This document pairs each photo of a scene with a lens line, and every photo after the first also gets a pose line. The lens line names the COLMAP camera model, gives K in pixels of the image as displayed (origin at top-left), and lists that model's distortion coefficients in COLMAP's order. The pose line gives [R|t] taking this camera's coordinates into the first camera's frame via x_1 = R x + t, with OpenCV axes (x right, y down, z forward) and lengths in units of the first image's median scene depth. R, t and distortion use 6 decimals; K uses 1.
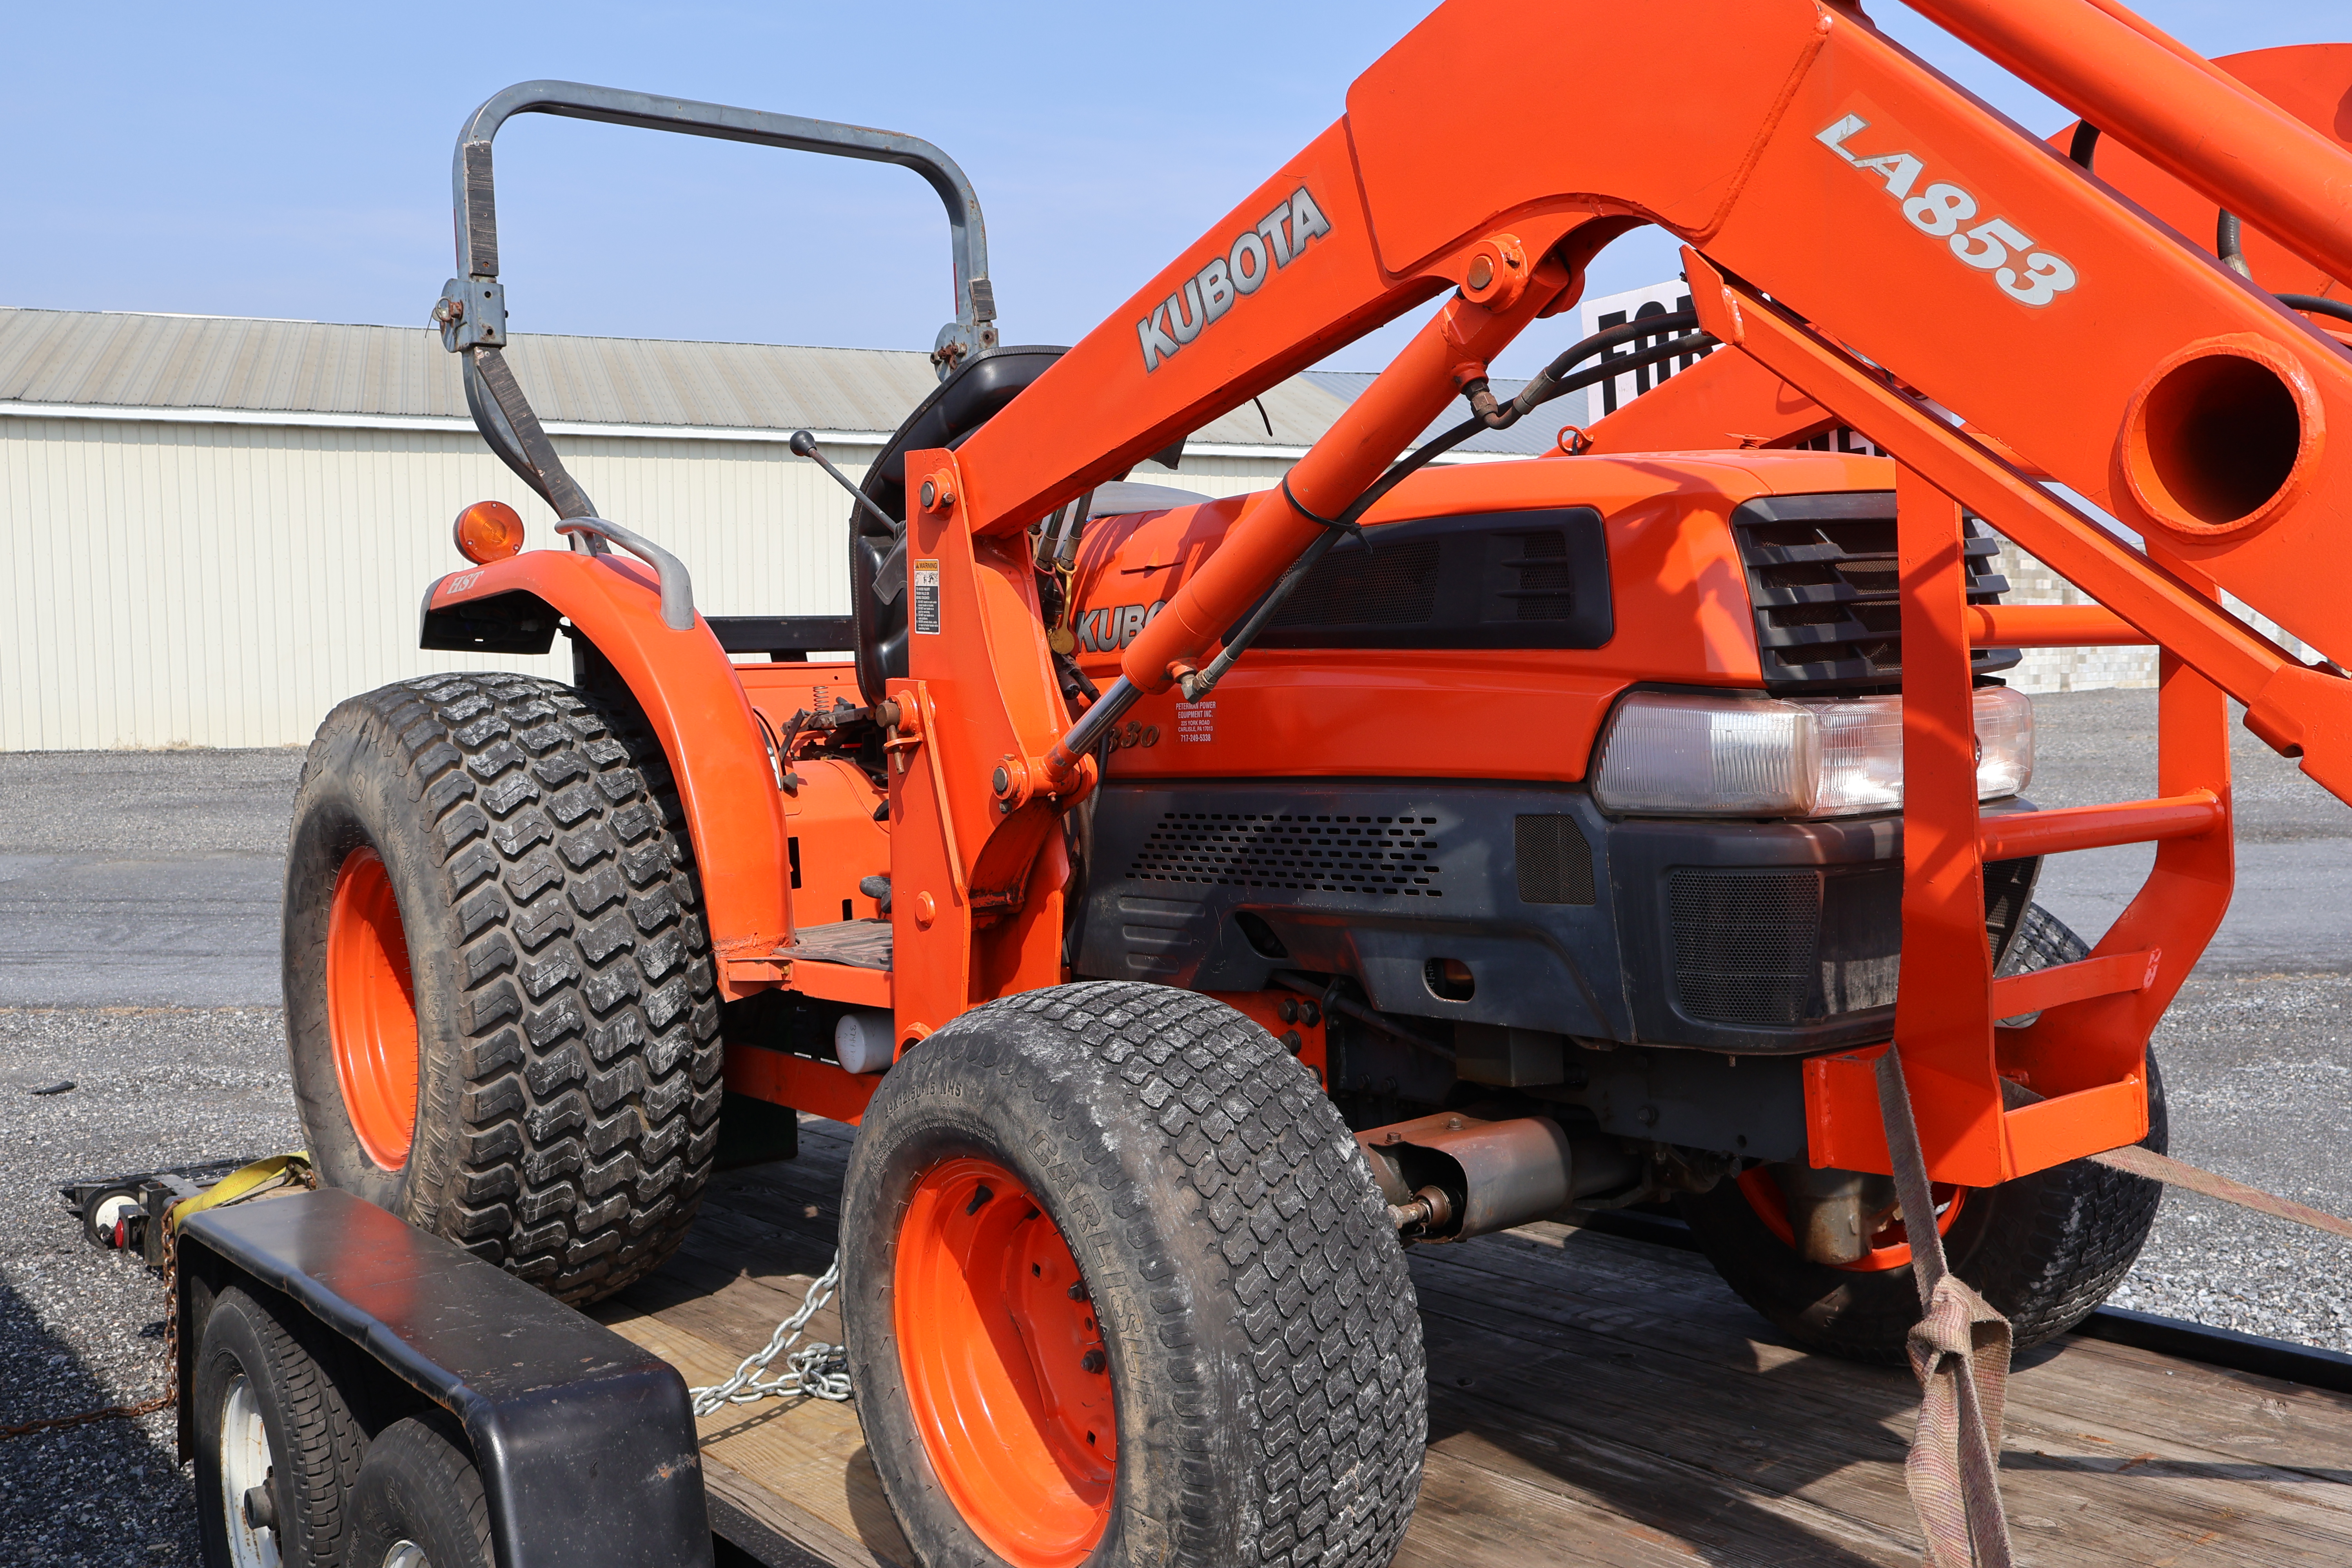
lens RADIAL K [[2081.0, 0, 1180.4], [0, 2081.0, 780.9], [0, 0, 1]] dist [0.013178, -0.015316]
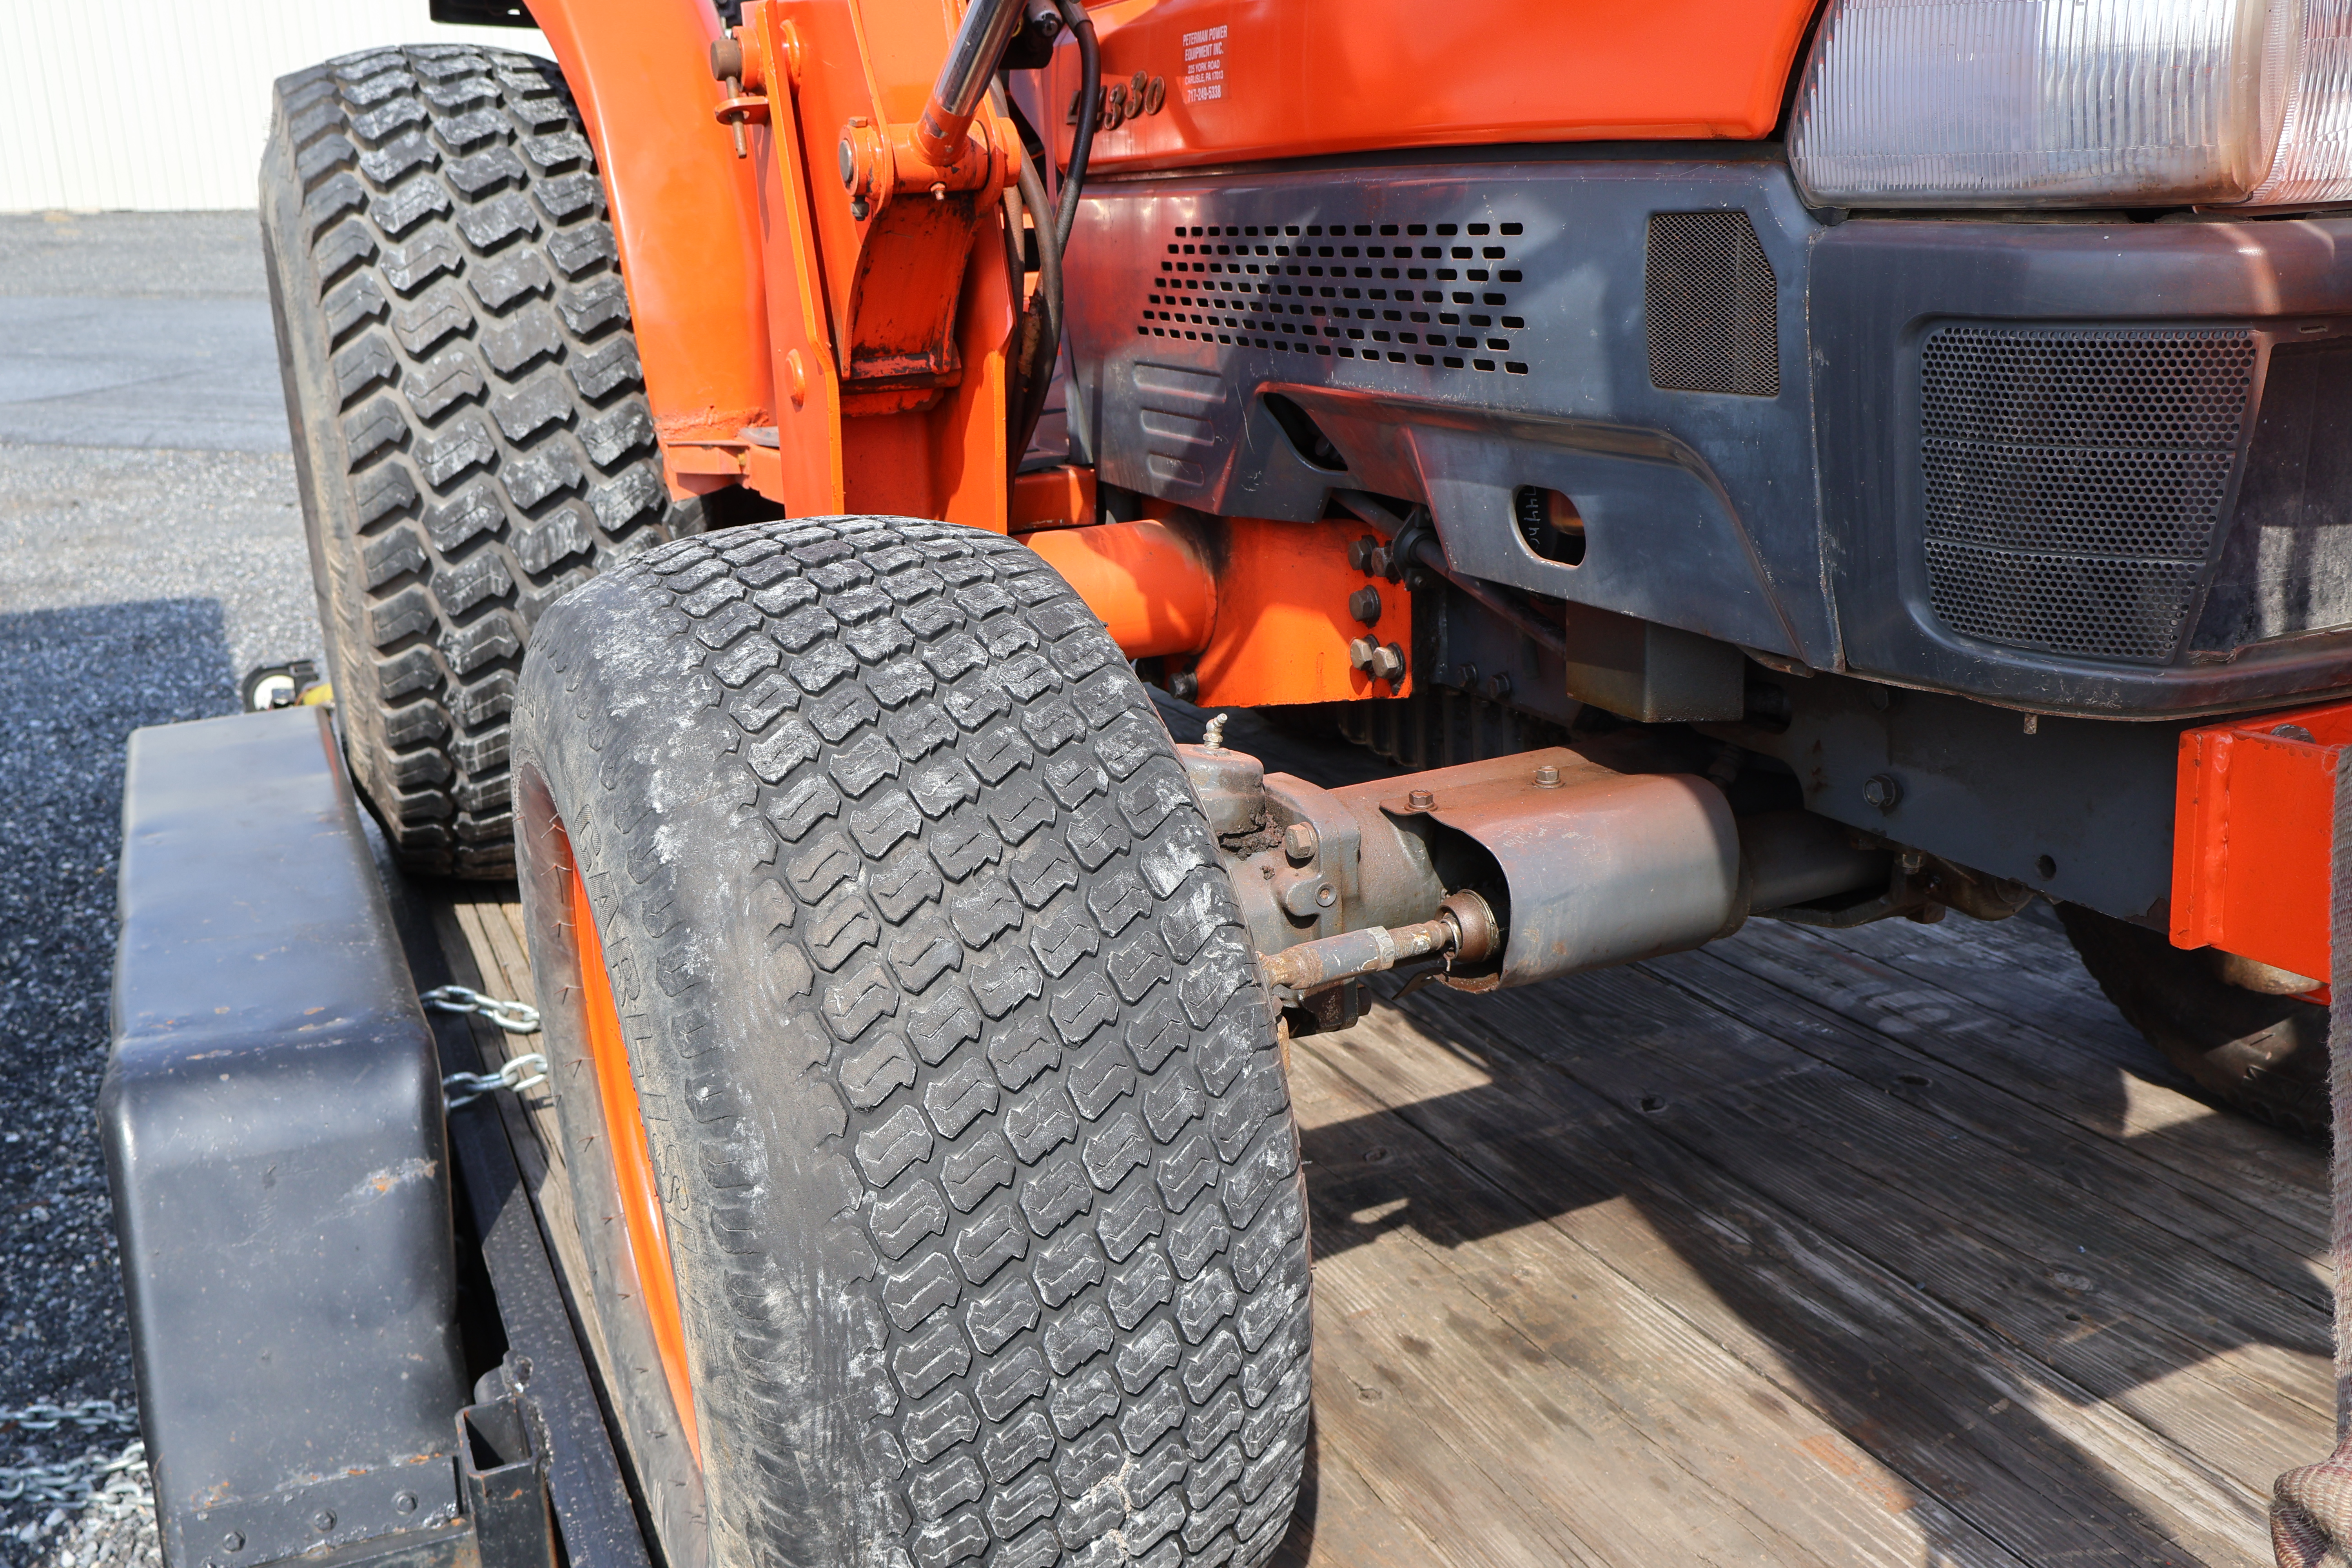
lens RADIAL K [[2081.0, 0, 1170.4], [0, 2081.0, 782.0], [0, 0, 1]] dist [0.013178, -0.015316]
pose [[0.971632, 0.064574, -0.227511, 0.162759], [-0.005293, 0.967698, 0.252055, 0.021797], [0.236438, -0.243701, 0.940589, 0.435966]]
